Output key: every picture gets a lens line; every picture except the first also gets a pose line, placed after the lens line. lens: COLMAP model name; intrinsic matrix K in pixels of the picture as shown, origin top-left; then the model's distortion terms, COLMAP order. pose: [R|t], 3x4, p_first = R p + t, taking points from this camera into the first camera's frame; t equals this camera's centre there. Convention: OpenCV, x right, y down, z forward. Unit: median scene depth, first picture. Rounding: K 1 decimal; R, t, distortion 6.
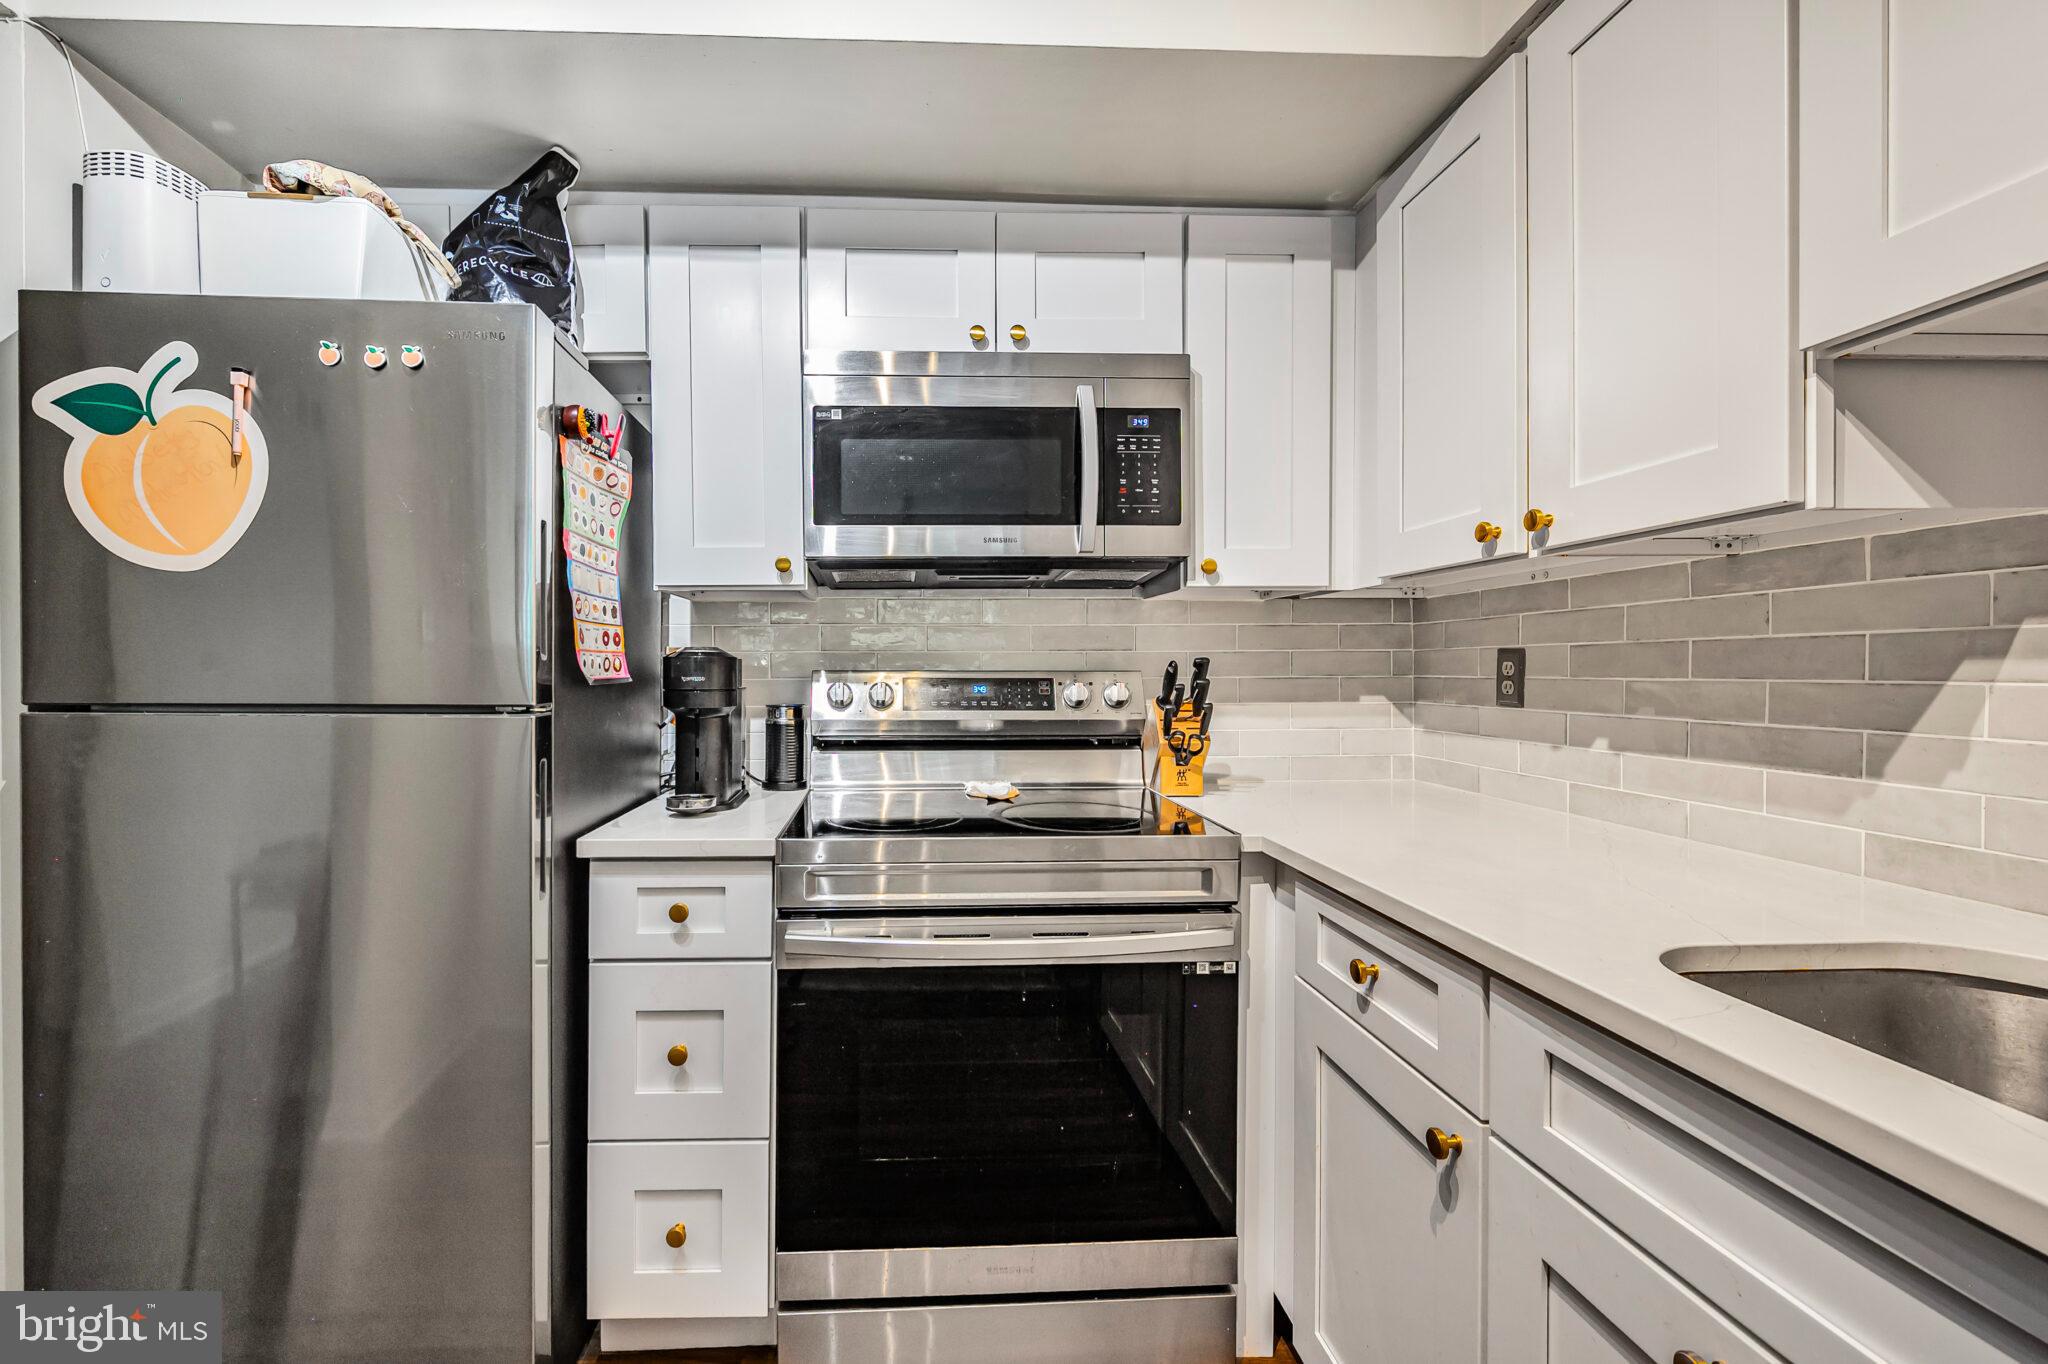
lens RADIAL K [[872.9, 0, 974.5], [0, 872.9, 691.5], [0, 0, 1]] dist [0.000591, -0.000163]
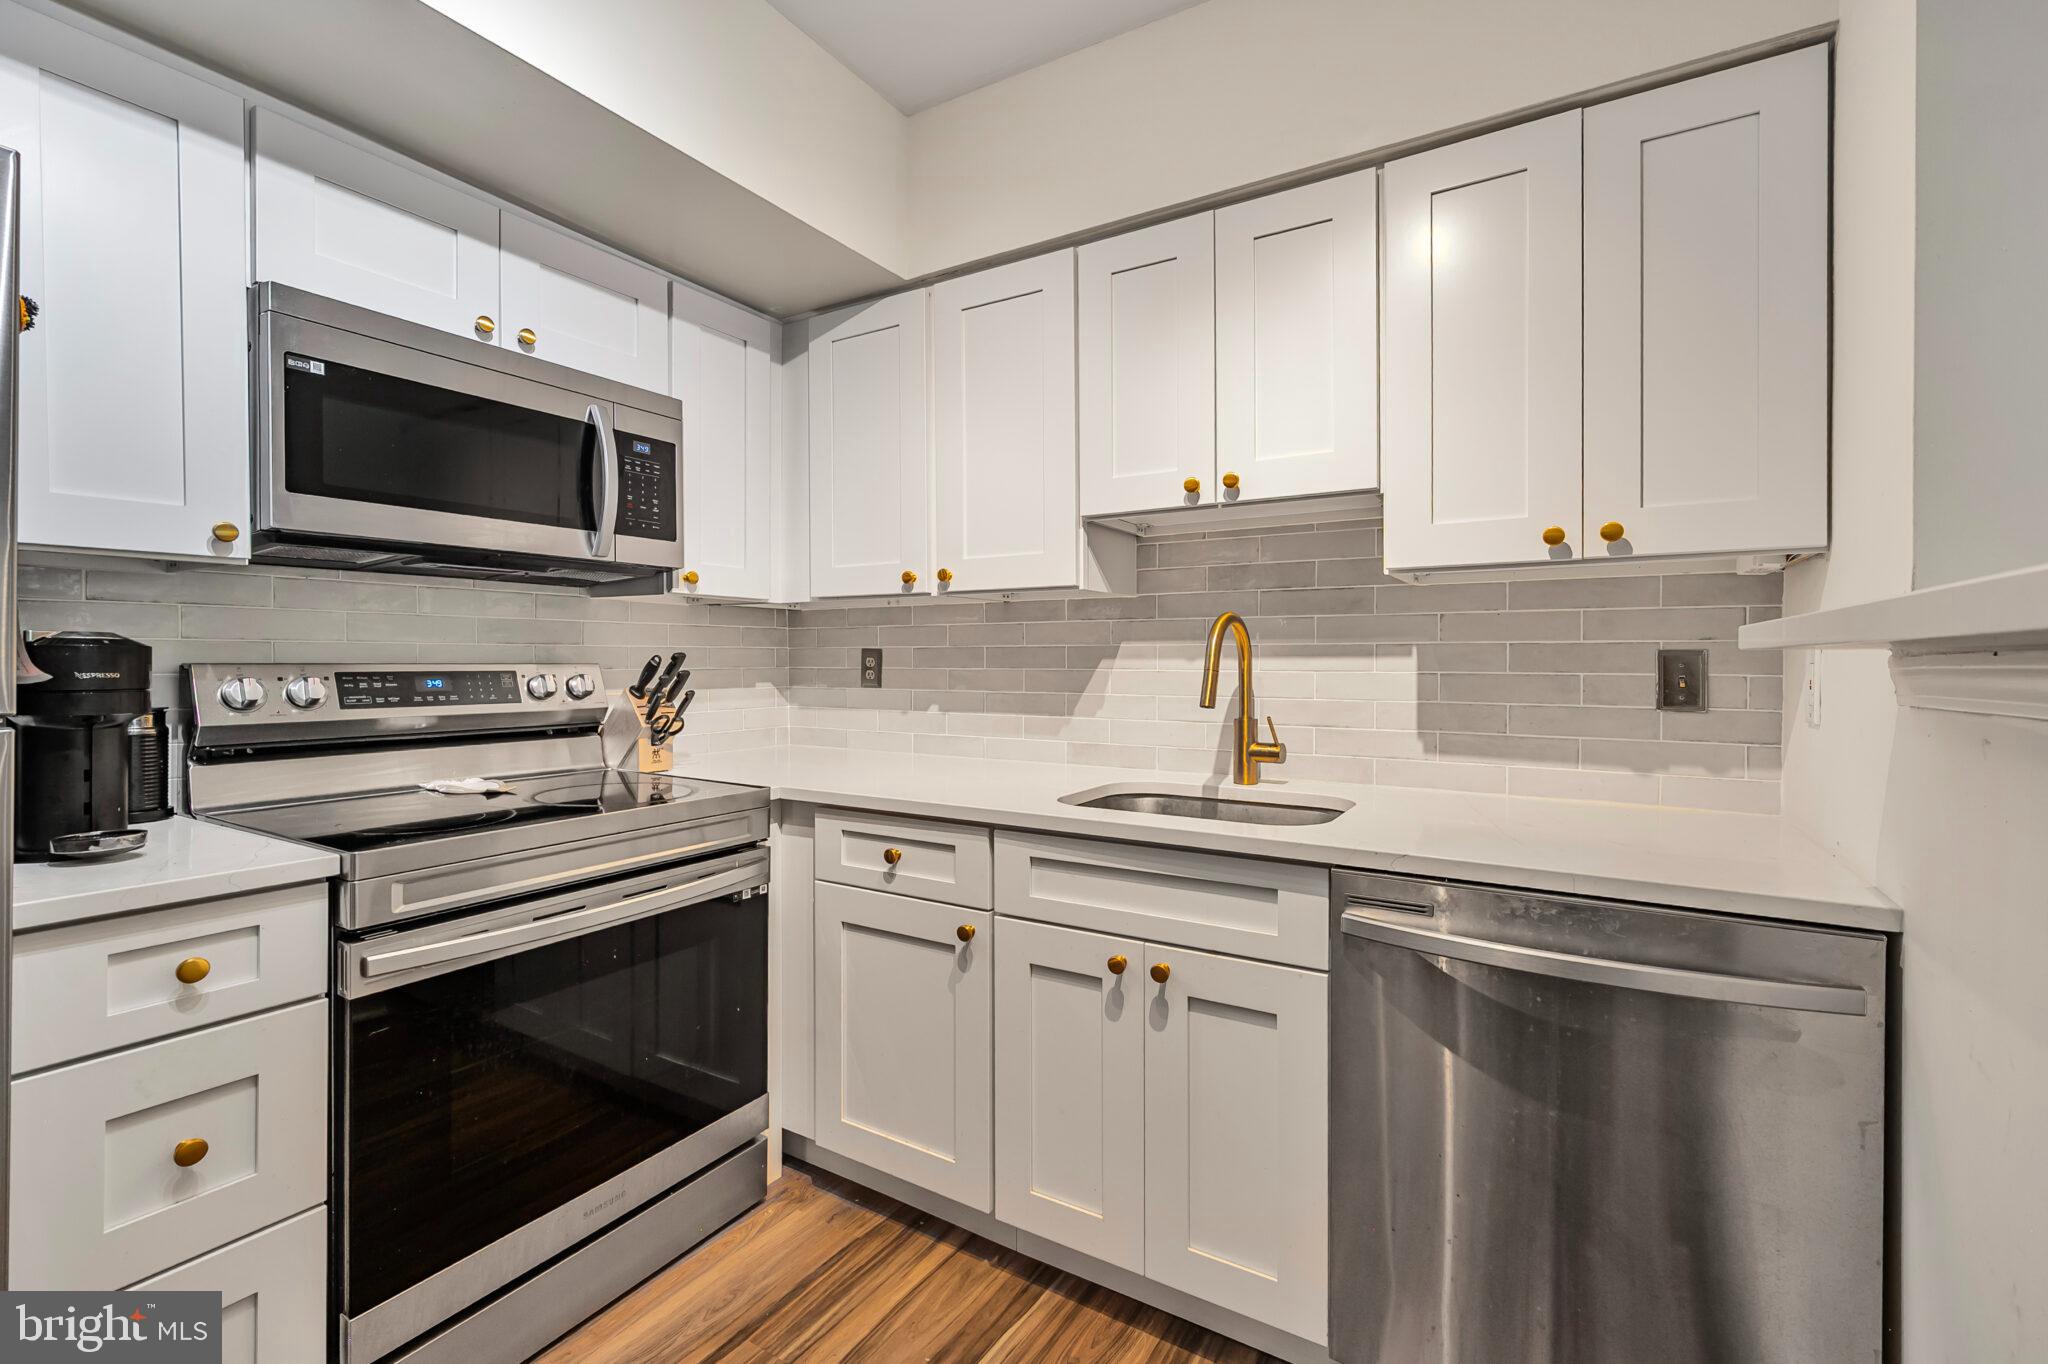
lens RADIAL K [[872.9, 0, 974.5], [0, 872.9, 691.5], [0, 0, 1]] dist [0.000591, -0.000163]
pose [[0.596410, -0.026884, 0.802229, -0.482276], [0.017918, 0.999636, 0.020178, -0.002796], [-0.802480, 0.002340, 0.596675, -0.038733]]
